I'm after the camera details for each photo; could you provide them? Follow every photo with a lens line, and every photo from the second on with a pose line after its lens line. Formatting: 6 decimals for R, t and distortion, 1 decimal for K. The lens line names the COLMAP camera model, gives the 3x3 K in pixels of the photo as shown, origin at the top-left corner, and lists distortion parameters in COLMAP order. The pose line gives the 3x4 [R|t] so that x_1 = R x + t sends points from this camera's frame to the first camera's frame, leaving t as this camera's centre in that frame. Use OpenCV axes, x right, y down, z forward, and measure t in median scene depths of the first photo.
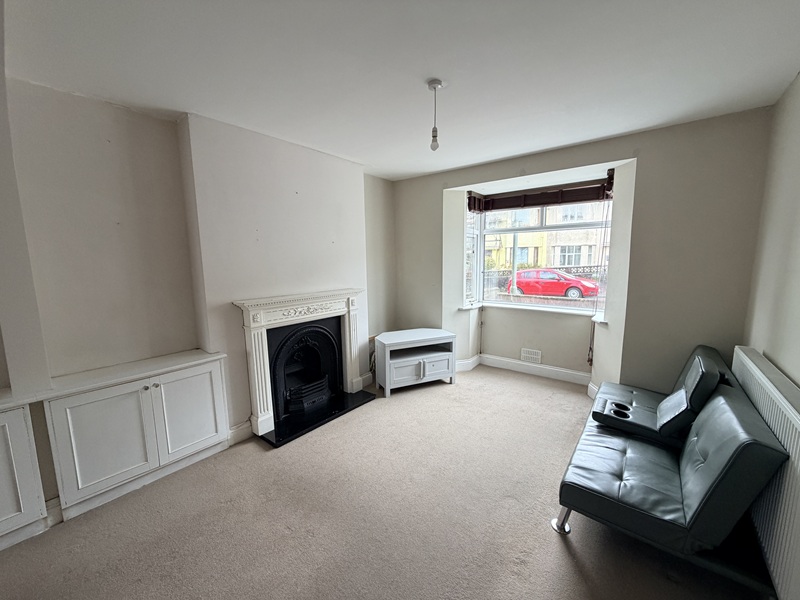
lens RADIAL K [[317.1, 0, 395.6], [0, 317.1, 302.1], [0, 0, 1]] dist [0.001348, -0.000406]
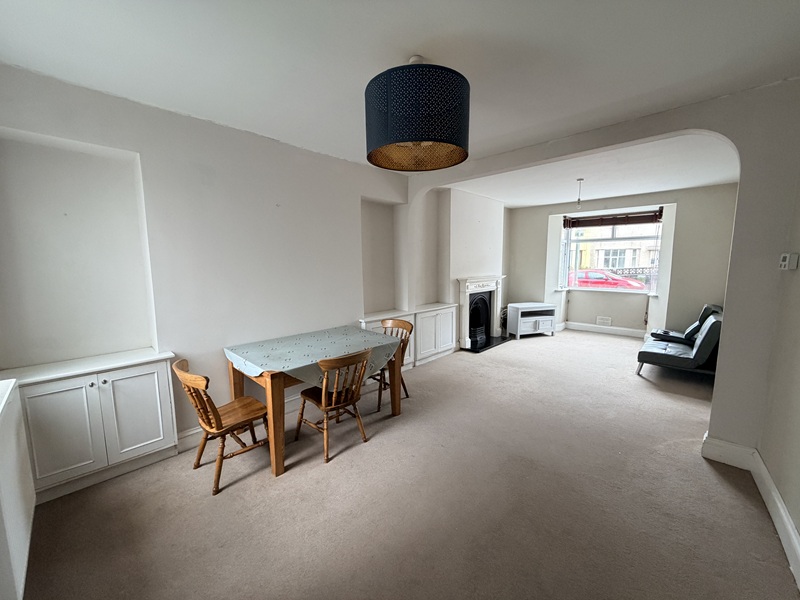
lens RADIAL K [[317.1, 0, 395.6], [0, 317.1, 302.1], [0, 0, 1]] dist [0.001348, -0.000406]
pose [[0.996217, 0.016864, -0.085246, -0.493196], [-0.017572, 0.999817, -0.007561, 0.113865], [0.085103, 0.009030, 0.996331, -0.684597]]
